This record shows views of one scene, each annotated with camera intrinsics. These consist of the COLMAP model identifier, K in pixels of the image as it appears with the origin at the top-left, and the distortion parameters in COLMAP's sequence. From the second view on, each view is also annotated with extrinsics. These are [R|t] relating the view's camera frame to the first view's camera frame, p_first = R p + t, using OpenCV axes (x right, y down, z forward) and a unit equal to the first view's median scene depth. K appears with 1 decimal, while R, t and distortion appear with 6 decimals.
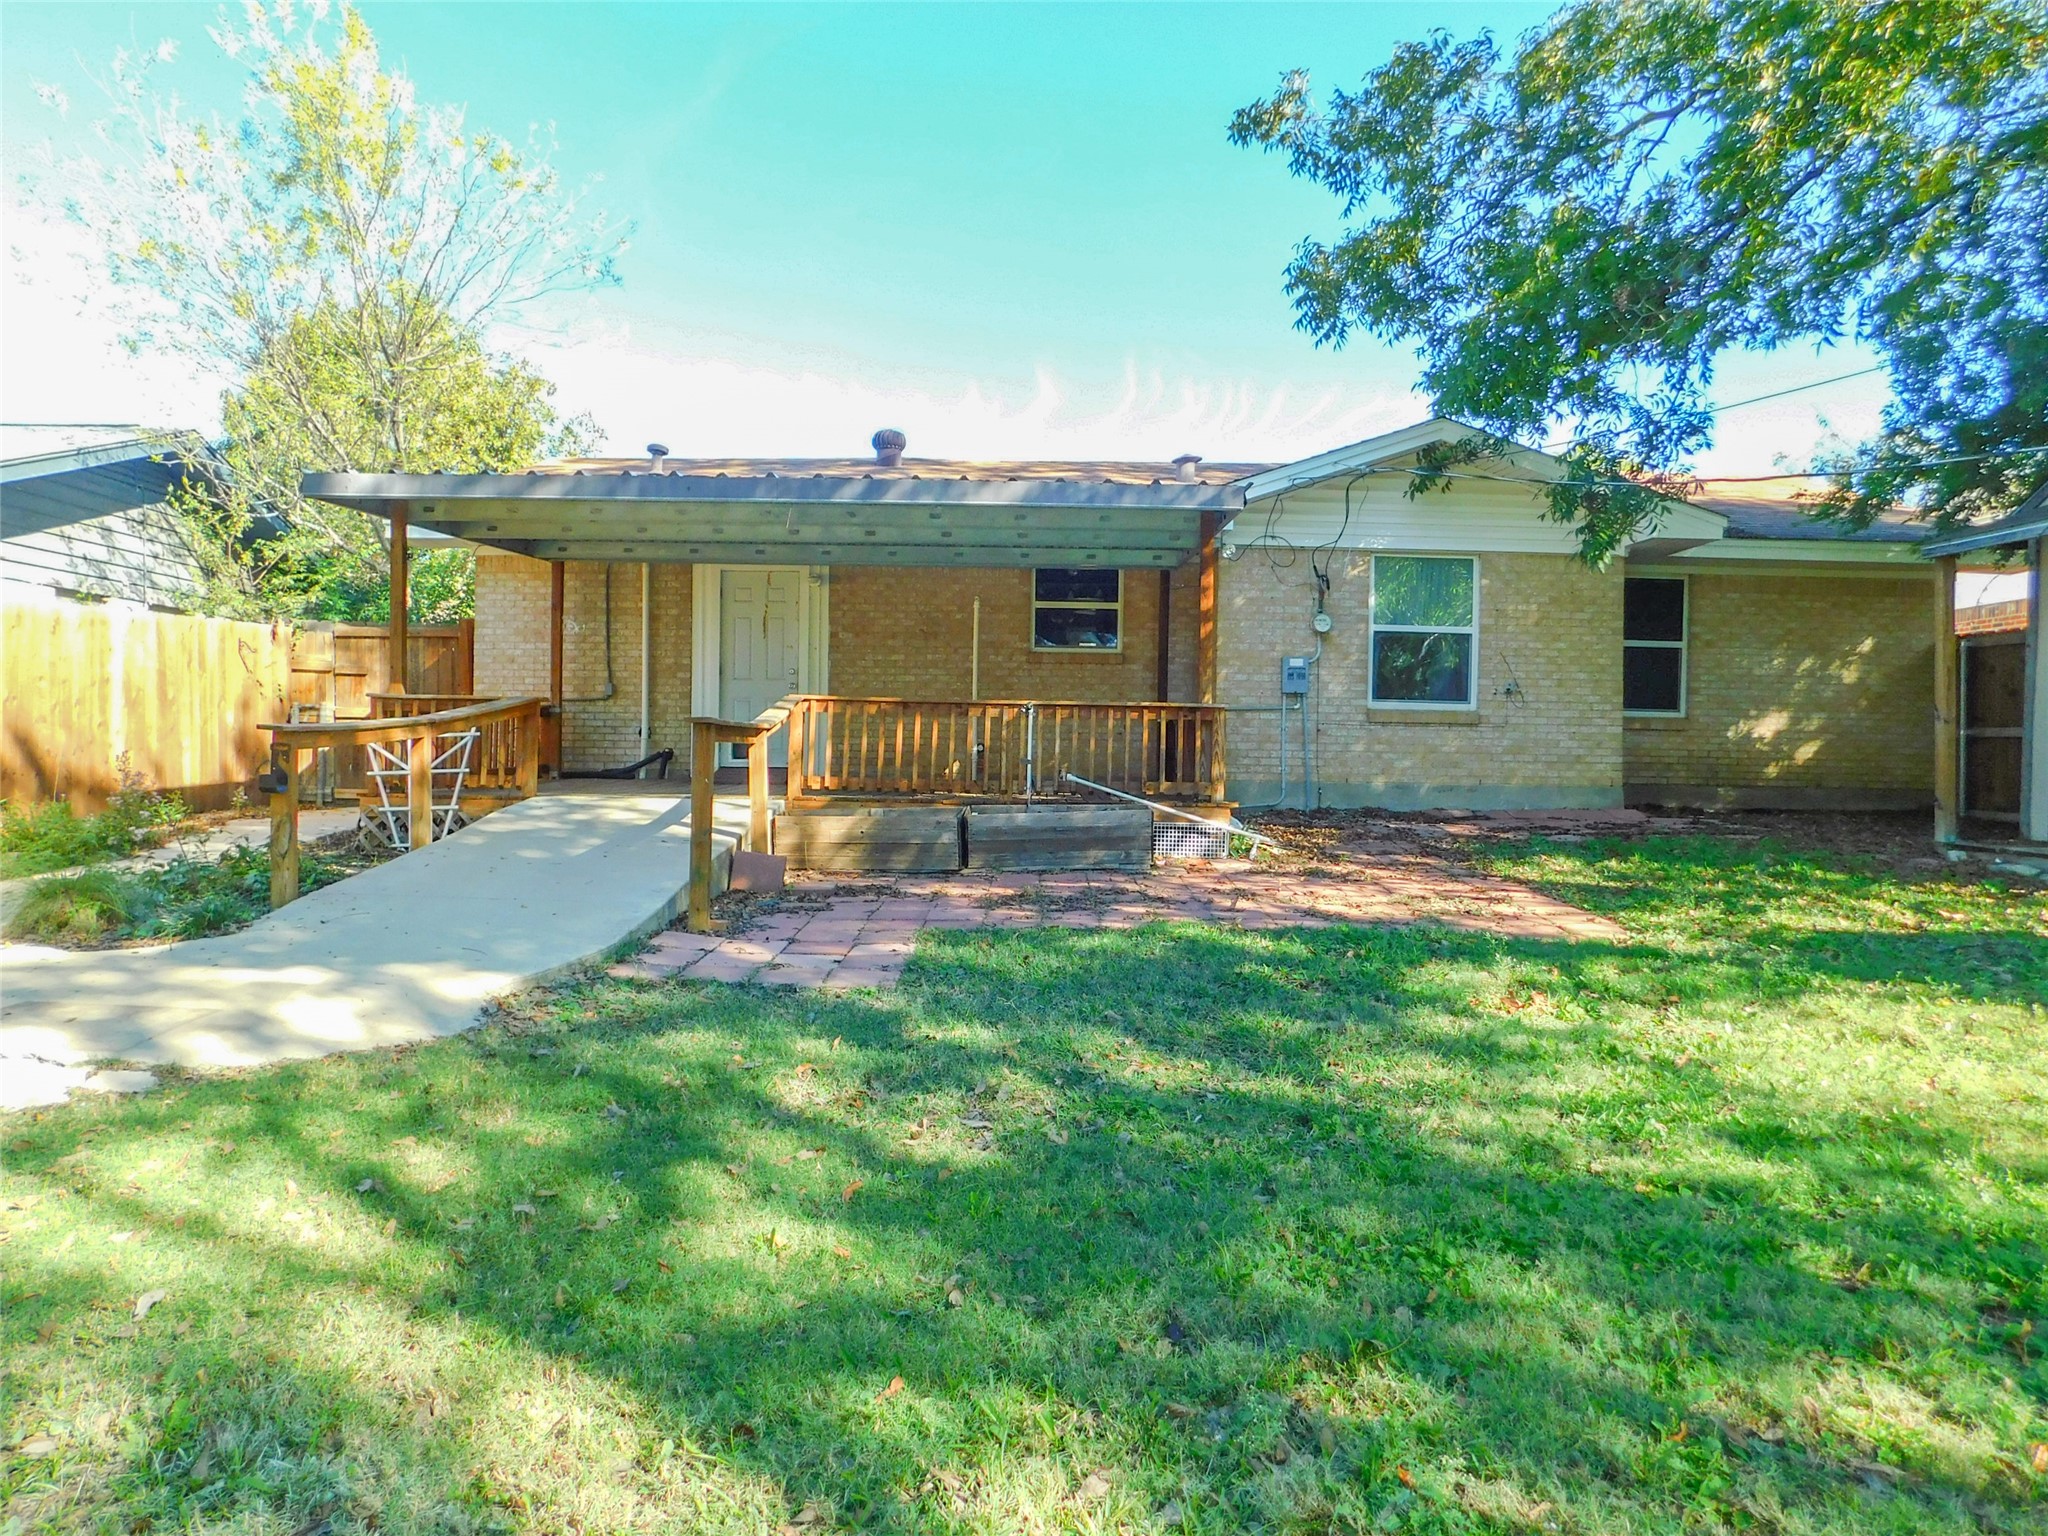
lens RADIAL K [[1401.4, 0, 1024.0], [0, 1401.4, 768.0], [0, 0, 1]] dist [-0.046893, 0.042904]
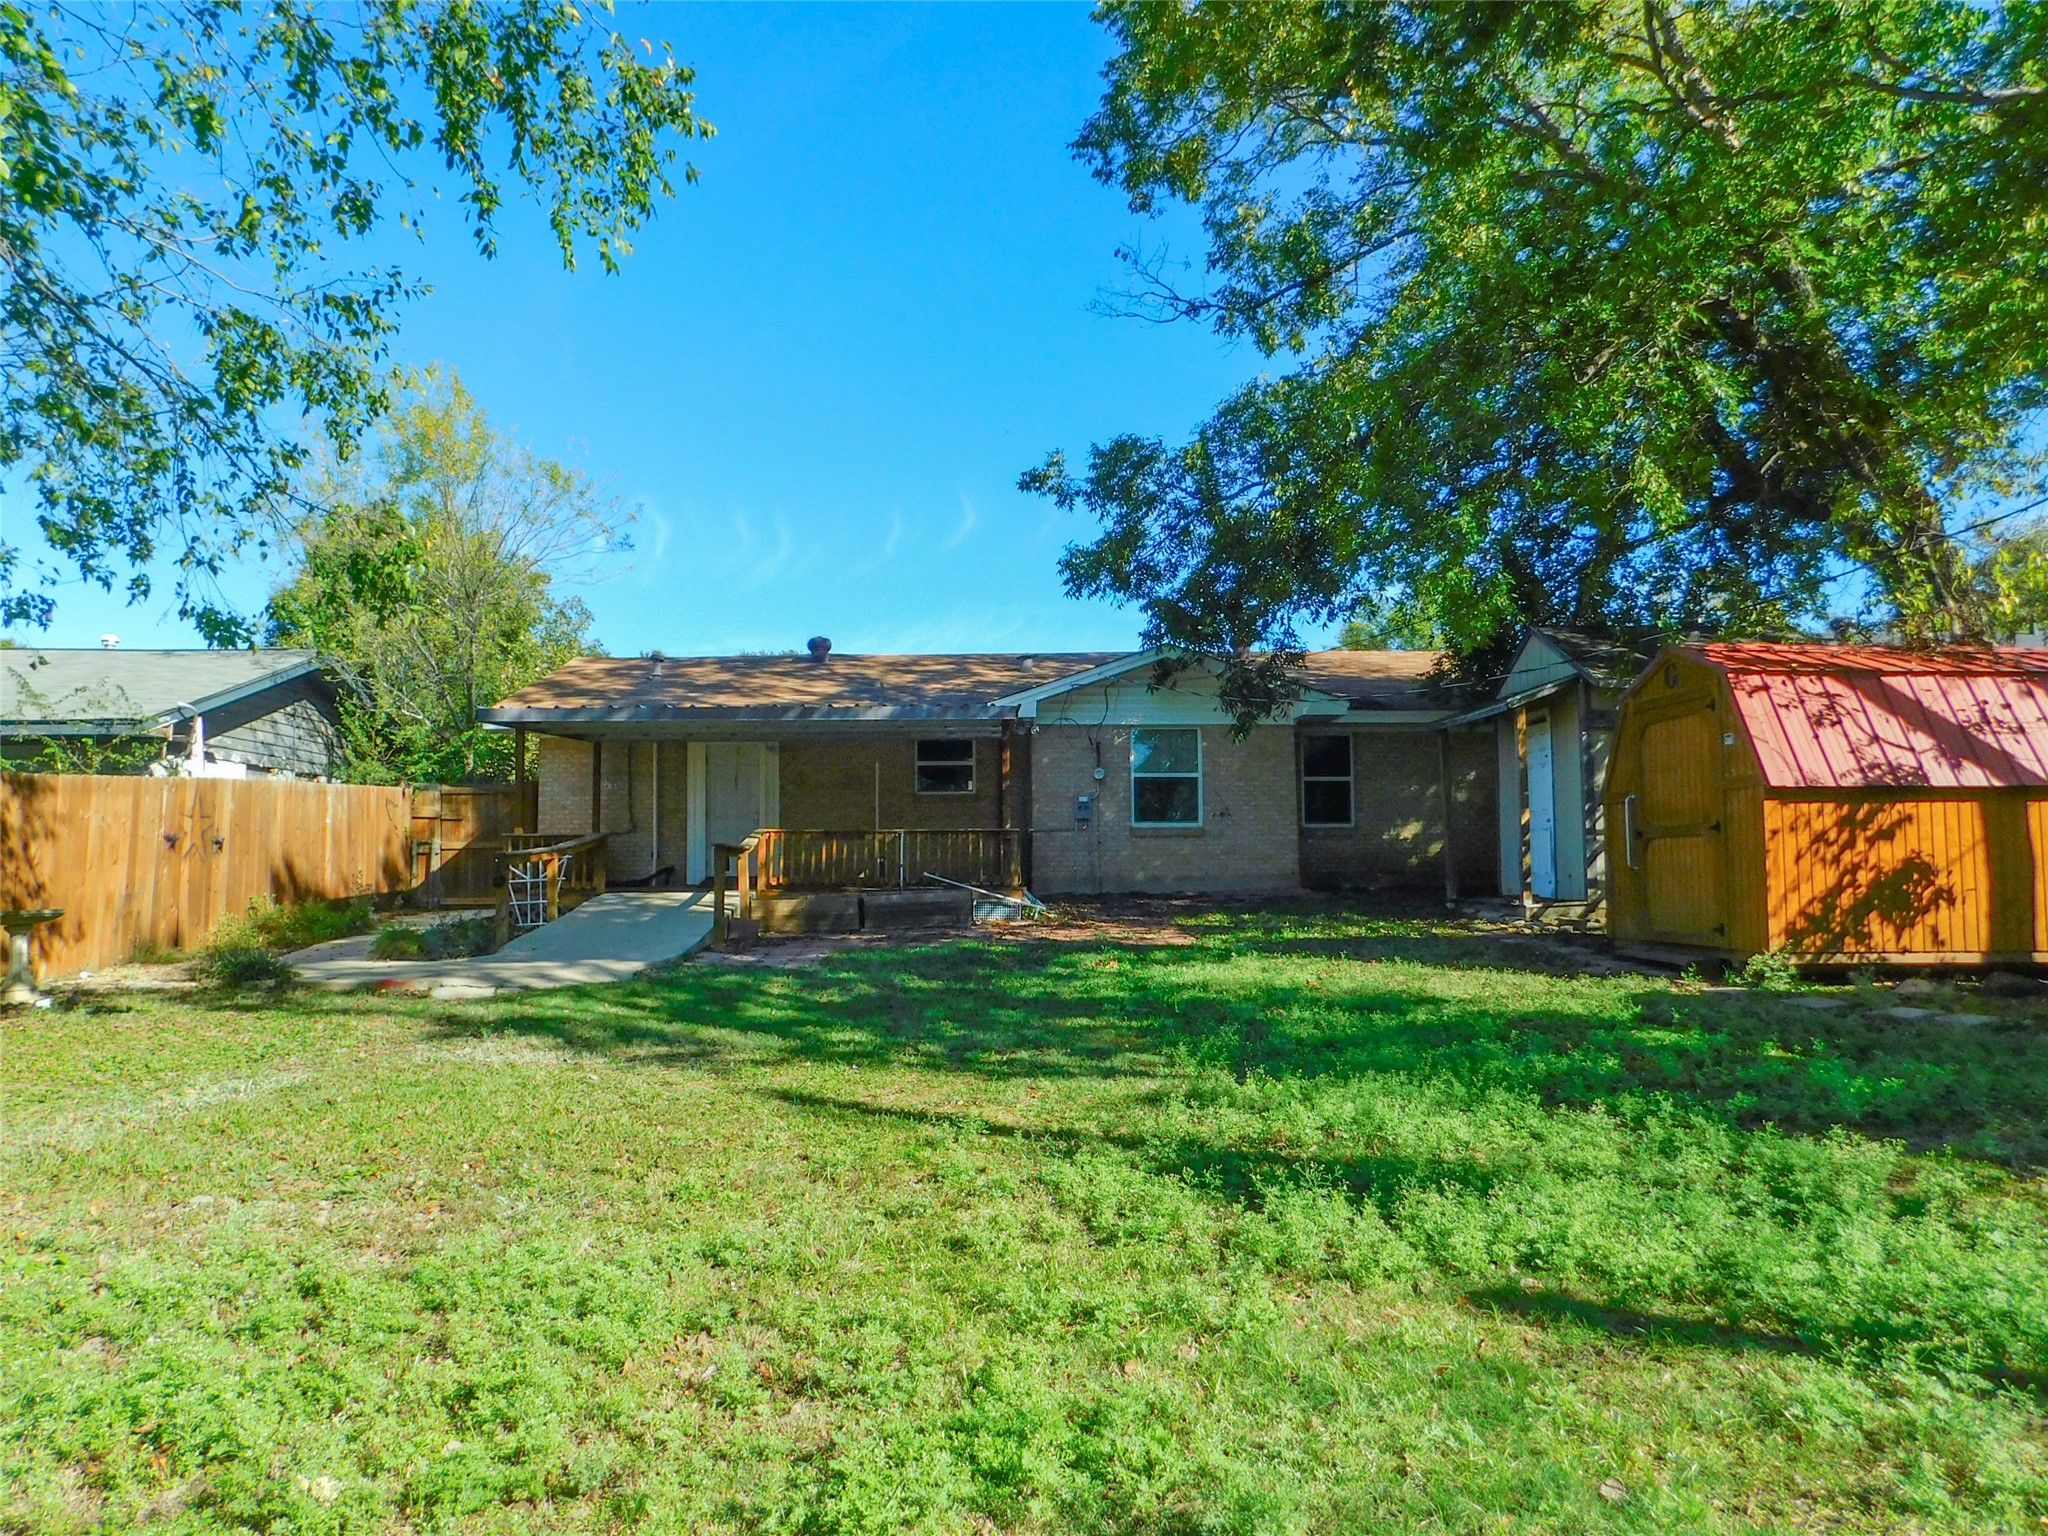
lens RADIAL K [[1487.1, 0, 1077.6], [0, 1487.1, 759.7], [0, 0, 1]] dist [-0.059034, -0.000793]
pose [[0.997557, -0.021385, 0.066511, 0.079334], [0.027012, 0.996025, -0.084884, 0.020986], [-0.064431, 0.086474, 0.994168, -0.640465]]
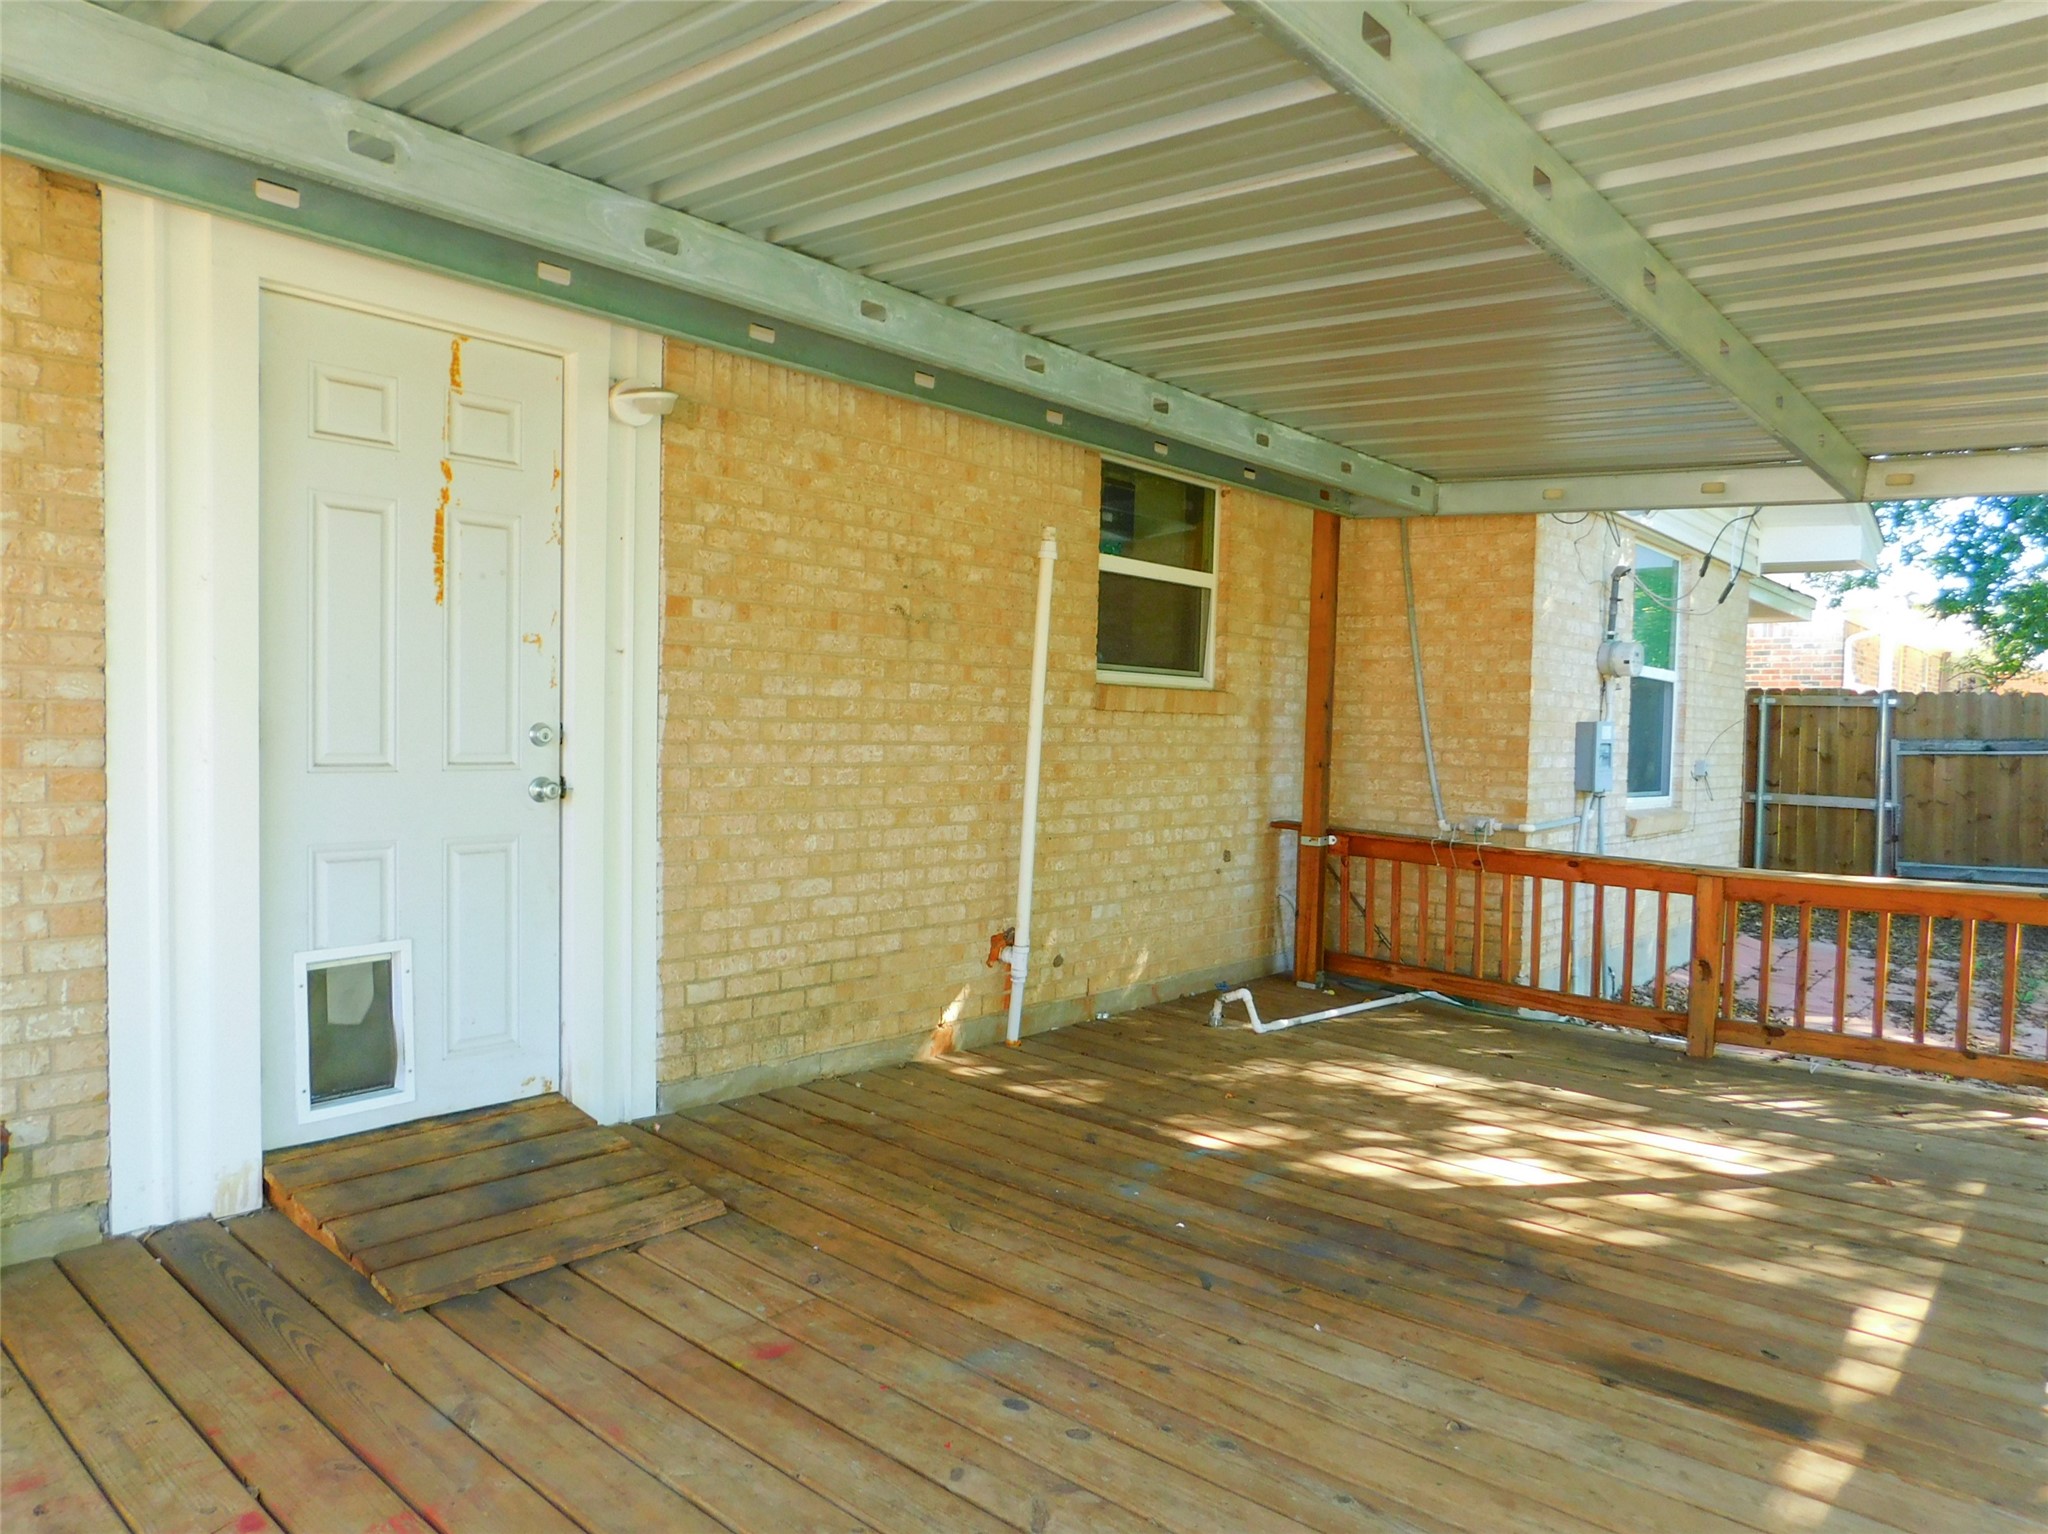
lens RADIAL K [[1401.4, 0, 1024.0], [0, 1401.4, 767.0], [0, 0, 1]] dist [-0.046893, 0.042904]
pose [[0.645891, -0.023055, 0.763082, -0.338244], [-0.009866, 0.999208, 0.038540, -0.081131], [-0.763366, -0.032421, 0.645152, 0.834935]]
